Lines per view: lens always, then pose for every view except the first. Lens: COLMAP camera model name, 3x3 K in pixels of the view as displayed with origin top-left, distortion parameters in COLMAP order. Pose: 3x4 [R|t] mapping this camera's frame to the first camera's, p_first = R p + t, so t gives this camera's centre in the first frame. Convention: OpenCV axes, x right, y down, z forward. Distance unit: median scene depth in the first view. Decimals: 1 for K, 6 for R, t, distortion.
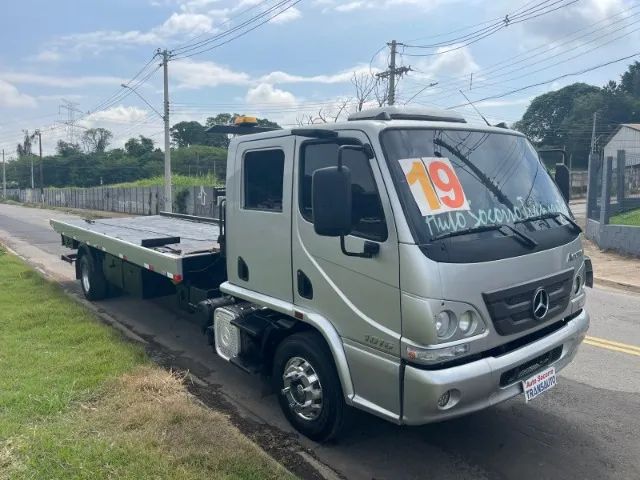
lens RADIAL K [[493.7, 0, 327.4], [0, 493.7, 236.9], [0, 0, 1]] dist [0.071213, -0.110522]
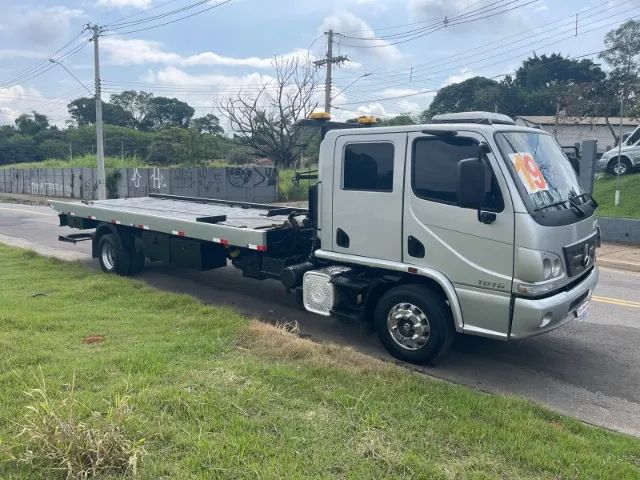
lens RADIAL K [[493.7, 0, 327.4], [0, 493.7, 236.9], [0, 0, 1]] dist [0.071213, -0.110522]
pose [[0.983715, -0.010951, 0.179399, -0.403918], [0.005257, 0.999468, 0.032186, 0.020622], [-0.179656, -0.030718, 0.983250, -0.200103]]
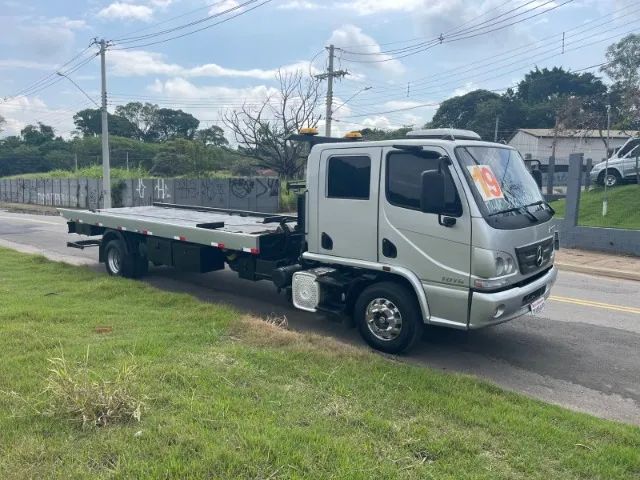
lens RADIAL K [[493.4, 0, 333.2], [0, 493.4, 241.2], [0, 0, 1]] dist [0.070374, -0.105610]
pose [[0.983217, -0.006470, 0.182325, -0.378908], [0.003202, 0.999829, 0.018211, 0.037453], [-0.182412, -0.017322, 0.983070, -0.335903]]
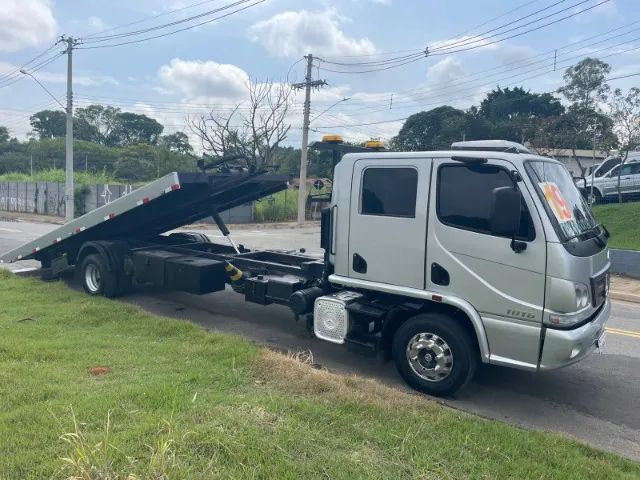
lens RADIAL K [[493.7, 0, 334.1], [0, 493.7, 236.0], [0, 0, 1]] dist [0.069210, -0.109622]
pose [[0.966454, 0.017229, 0.256261, -0.507374], [-0.014302, 0.999810, -0.013280, 0.013800], [-0.256441, 0.009170, 0.966517, -0.142080]]
